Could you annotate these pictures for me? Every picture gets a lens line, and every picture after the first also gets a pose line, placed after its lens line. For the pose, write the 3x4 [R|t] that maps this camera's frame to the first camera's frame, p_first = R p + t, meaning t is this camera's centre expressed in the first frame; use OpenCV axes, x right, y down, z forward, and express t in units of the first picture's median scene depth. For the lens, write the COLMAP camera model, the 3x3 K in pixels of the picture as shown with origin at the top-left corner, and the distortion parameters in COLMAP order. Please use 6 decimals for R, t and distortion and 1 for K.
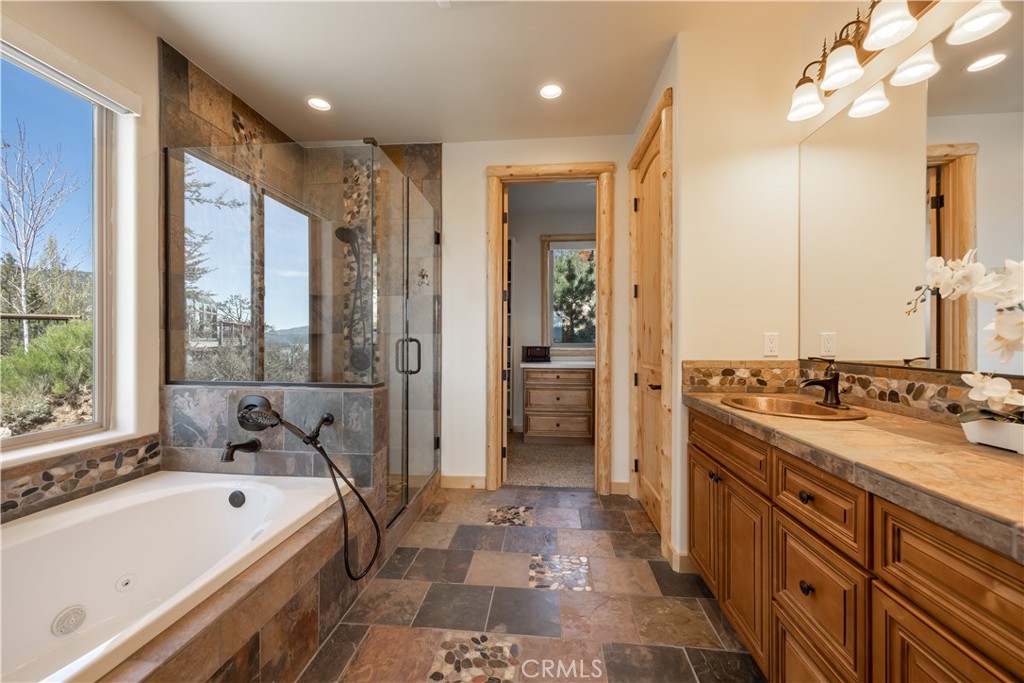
lens RADIAL K [[402.2, 0, 517.2], [0, 402.2, 344.0], [0, 0, 1]] dist [-0.001238, 0.000748]
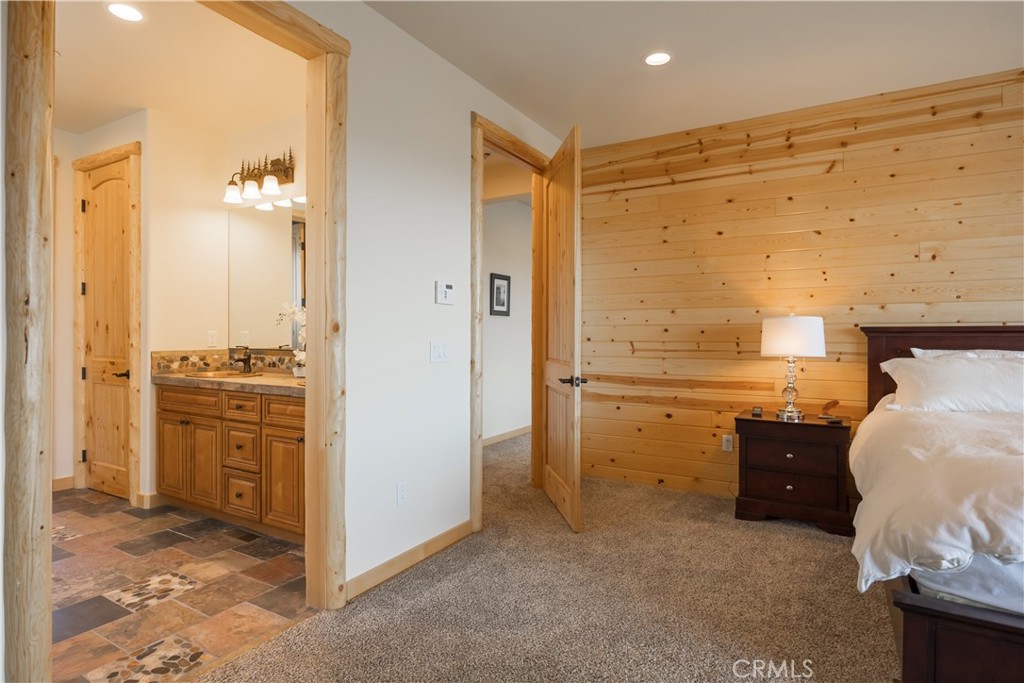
lens RADIAL K [[560.5, 0, 512.3], [0, 560.5, 332.7], [0, 0, 1]] dist [-0.014249, 0.002514]
pose [[0.439590, 0.003773, 0.898191, -0.936932], [0.004792, 0.999967, -0.006546, -0.004647], [-0.898186, 0.007182, 0.439557, -1.158828]]
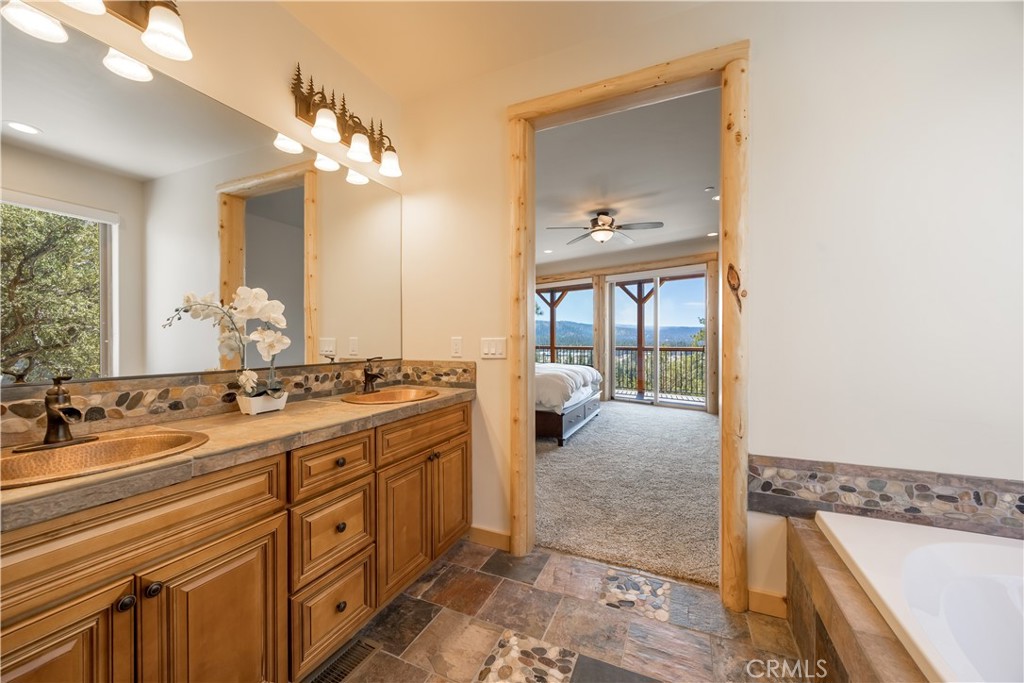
lens RADIAL K [[402.2, 0, 521.2], [0, 402.2, 345.5], [0, 0, 1]] dist [-0.001238, 0.000748]
pose [[-0.956379, -0.002324, 0.292118, -0.179244], [0.004236, 0.999753, 0.021821, -0.029473], [-0.292097, 0.022107, -0.956133, 1.396056]]
